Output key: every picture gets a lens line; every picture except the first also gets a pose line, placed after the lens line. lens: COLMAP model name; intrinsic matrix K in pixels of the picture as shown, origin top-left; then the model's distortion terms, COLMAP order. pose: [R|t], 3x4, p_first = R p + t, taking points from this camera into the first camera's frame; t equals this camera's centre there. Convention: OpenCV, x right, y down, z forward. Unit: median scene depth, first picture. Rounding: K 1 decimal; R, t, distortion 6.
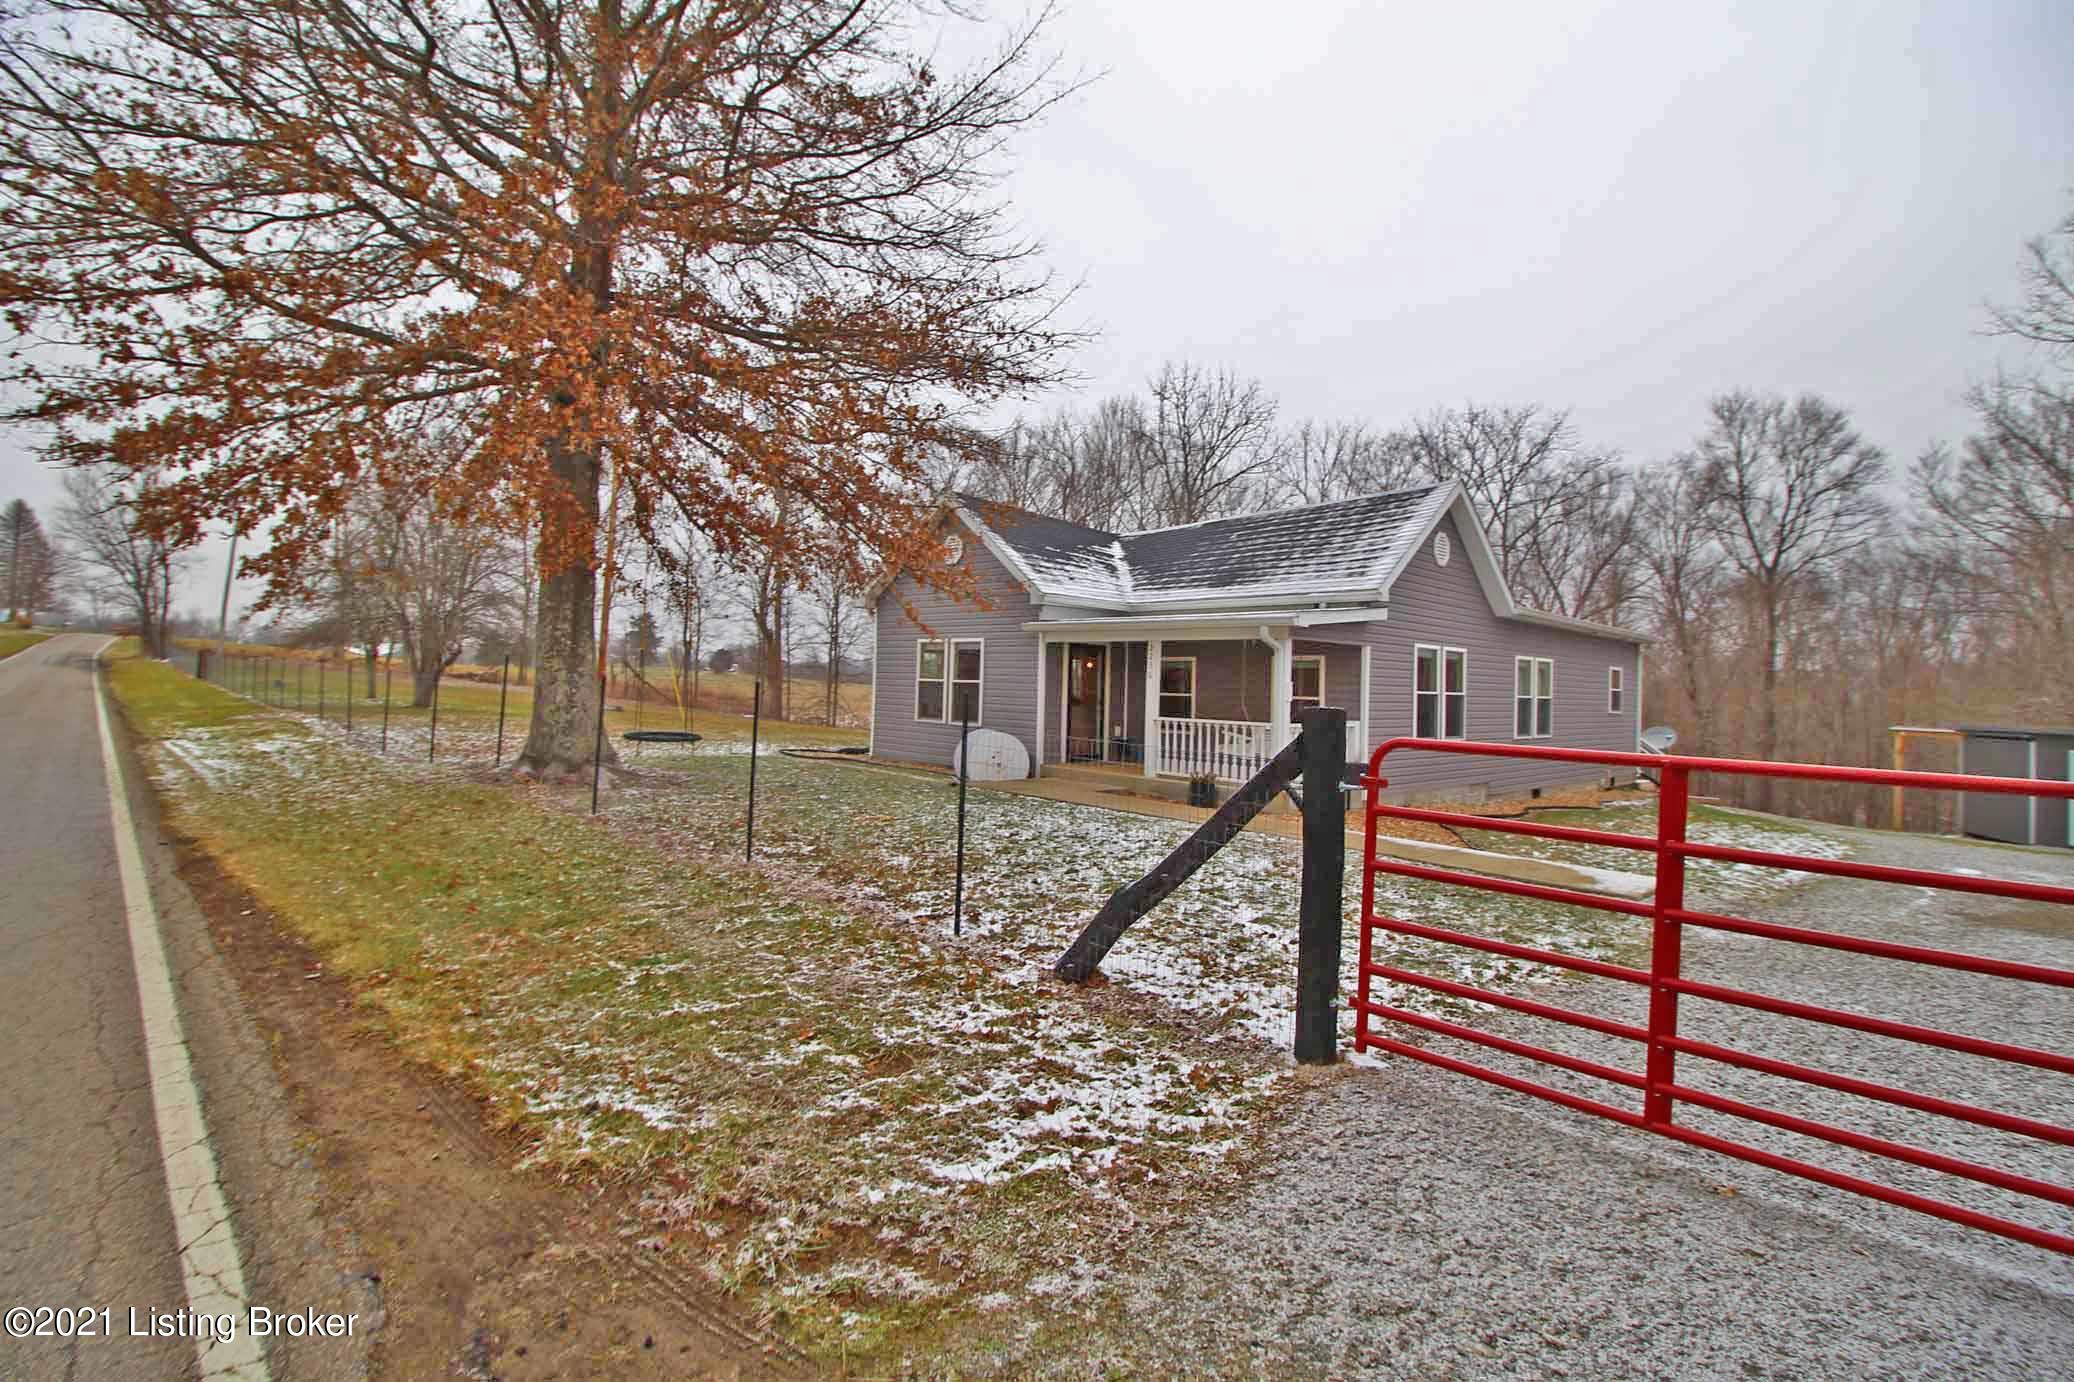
lens RADIAL K [[961.8, 0, 1045.5], [0, 961.8, 675.6], [0, 0, 1]] dist [-0.012559, -0.003235]
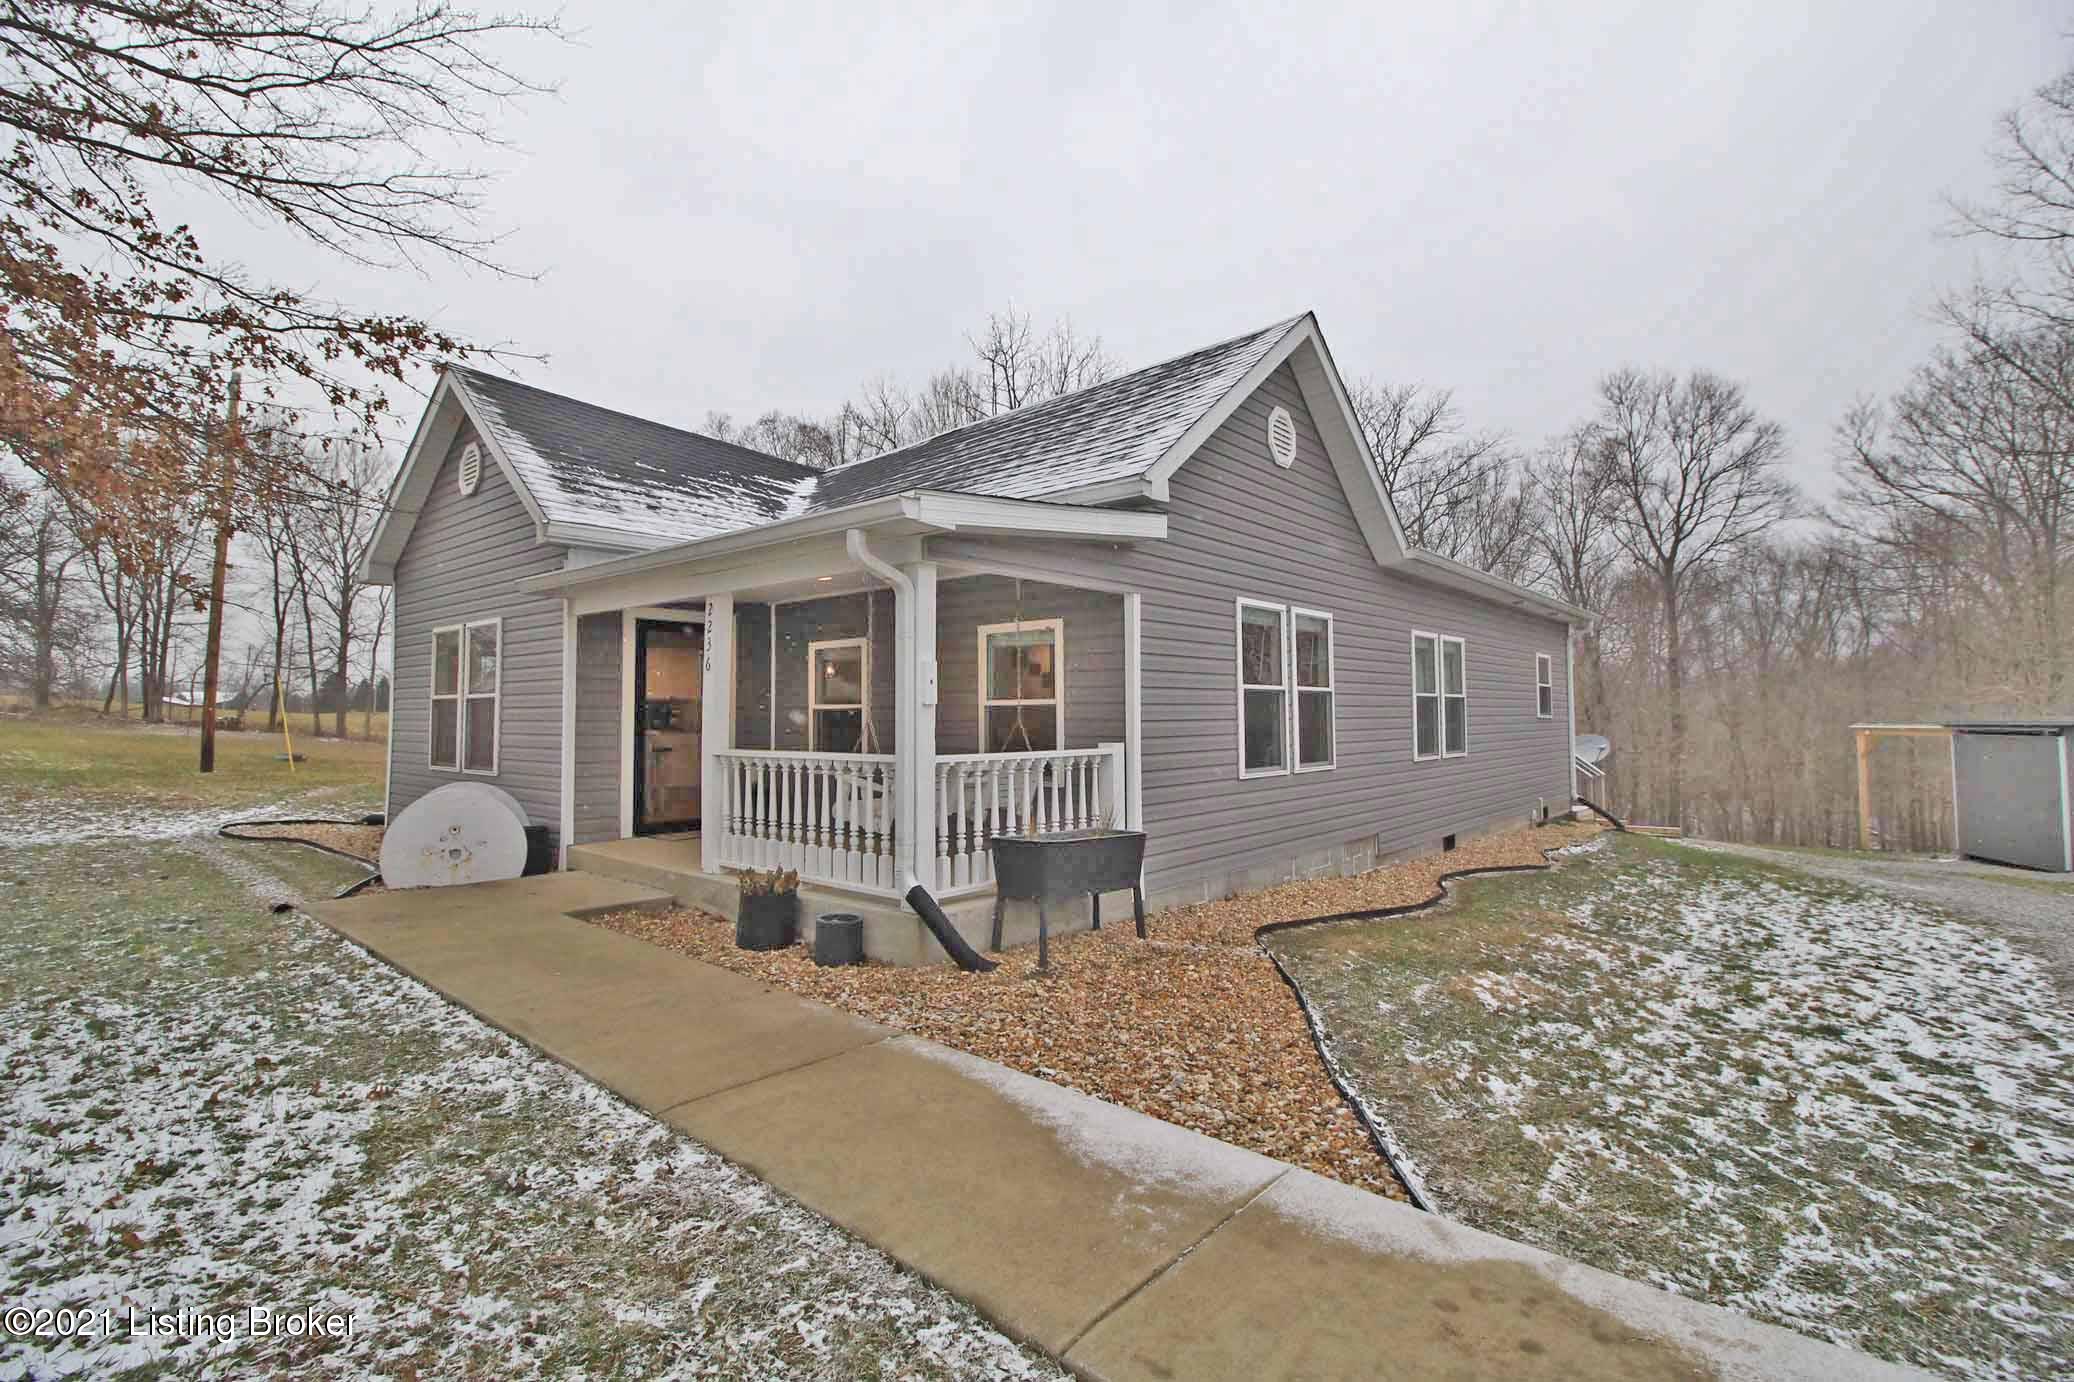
lens RADIAL K [[961.8, 0, 1041.9], [0, 961.8, 688.0], [0, 0, 1]] dist [-0.012559, -0.003235]
pose [[0.994938, -0.030613, 0.095712, 0.149339], [0.032345, 0.999339, -0.016596, 0.016293], [-0.095141, 0.019608, 0.995271, 0.315771]]
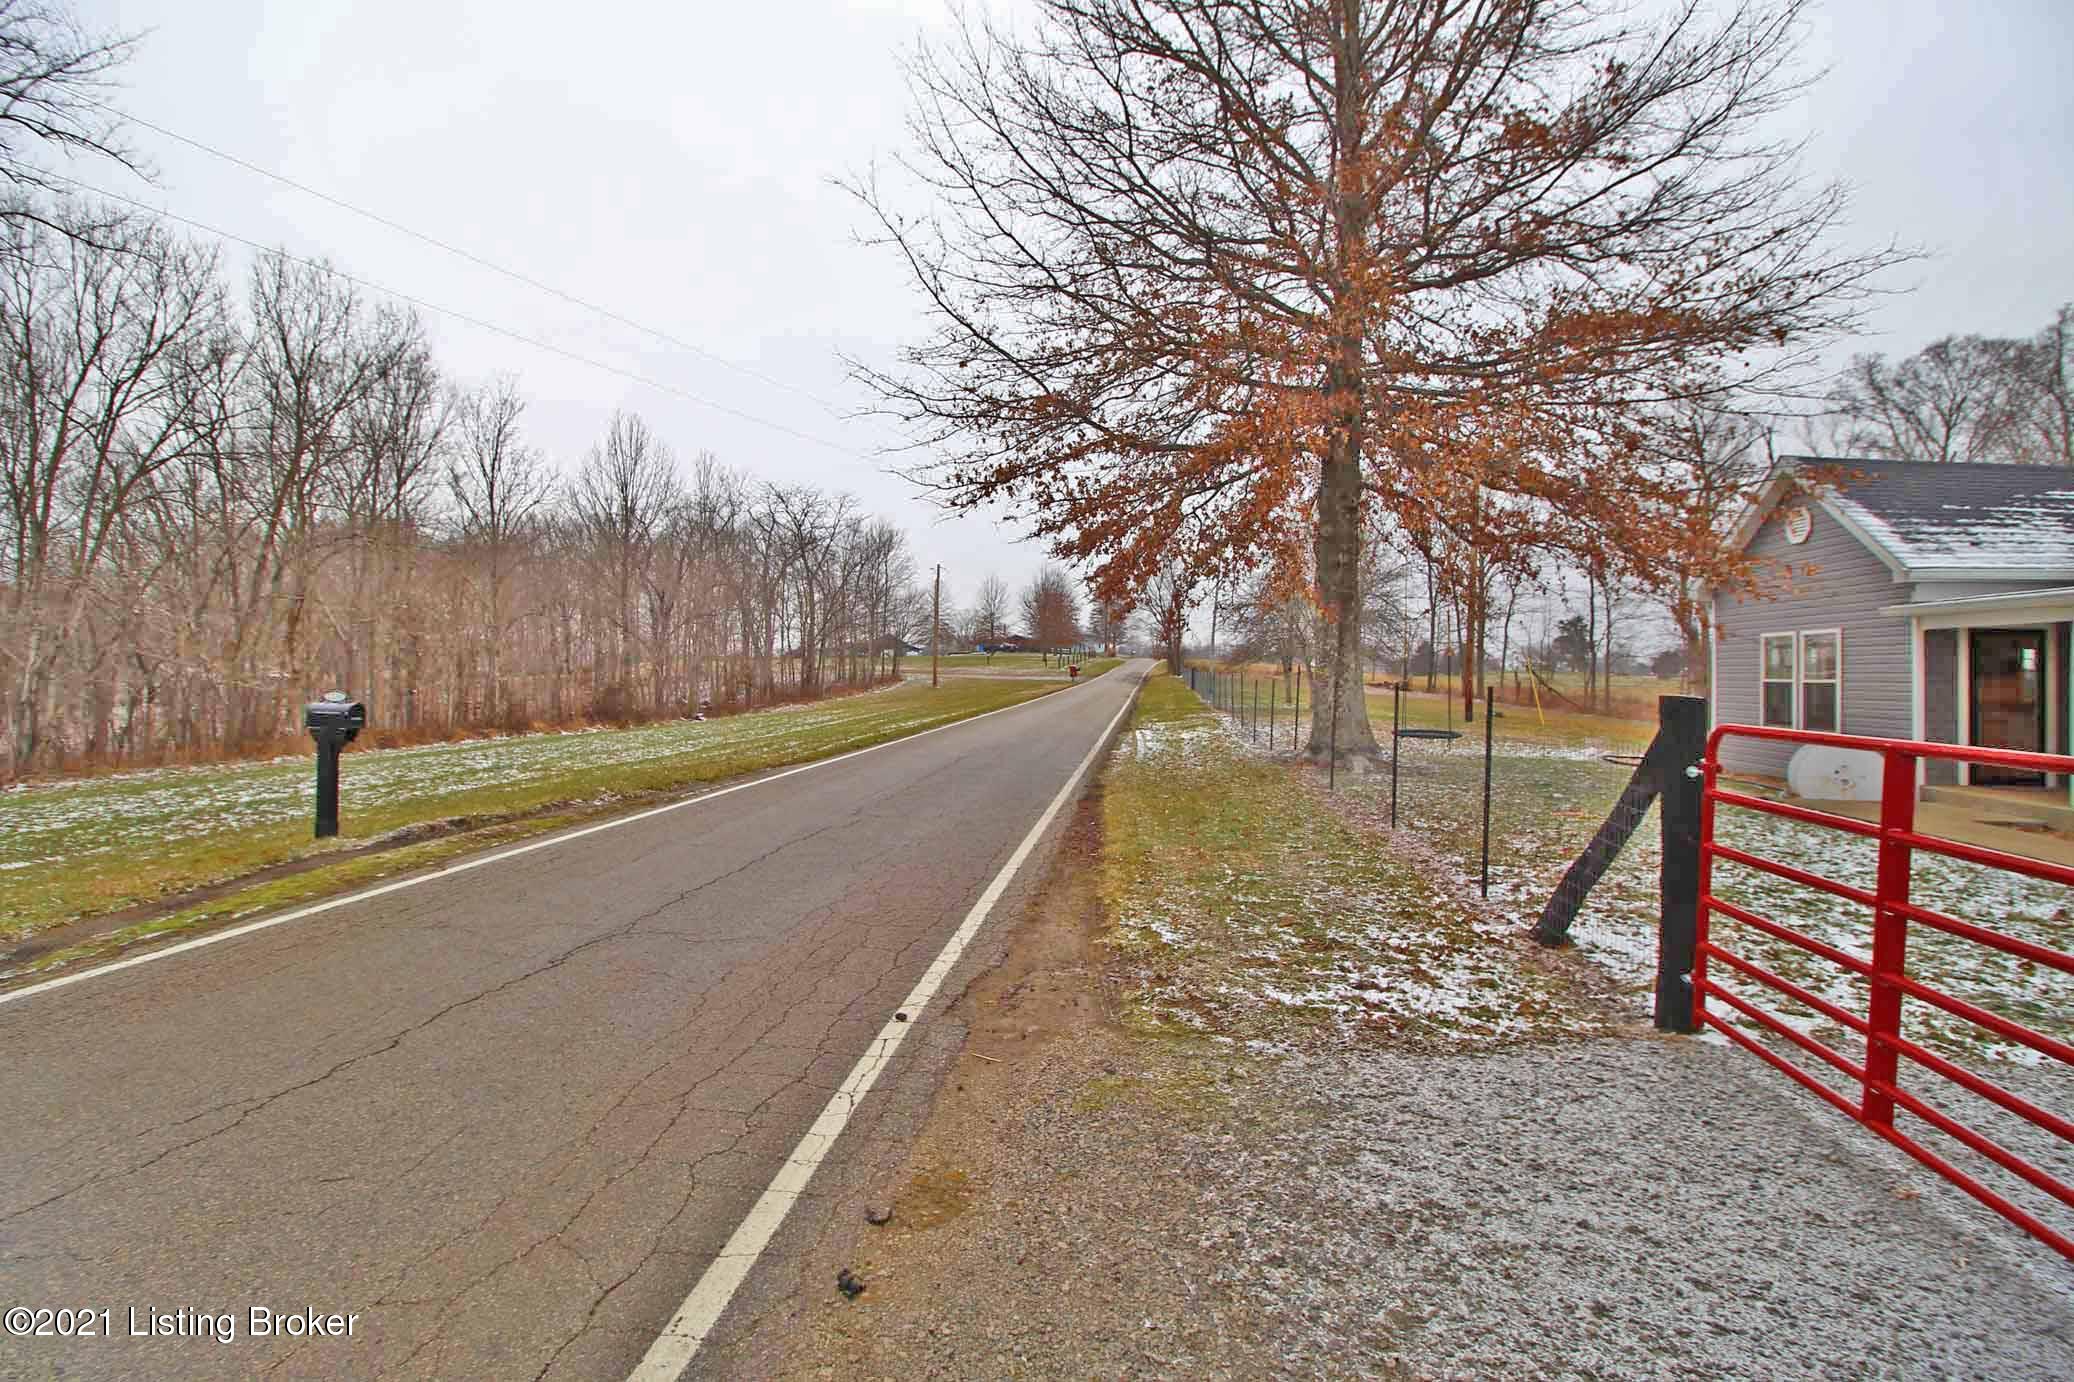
lens RADIAL K [[961.8, 0, 1048.1], [0, 961.8, 683.1], [0, 0, 1]] dist [-0.012559, -0.003235]
pose [[0.623611, -0.014053, -0.781609, 0.116218], [0.013894, 0.999880, -0.006892, 0.002961], [0.781612, -0.006561, 0.623731, -0.032268]]
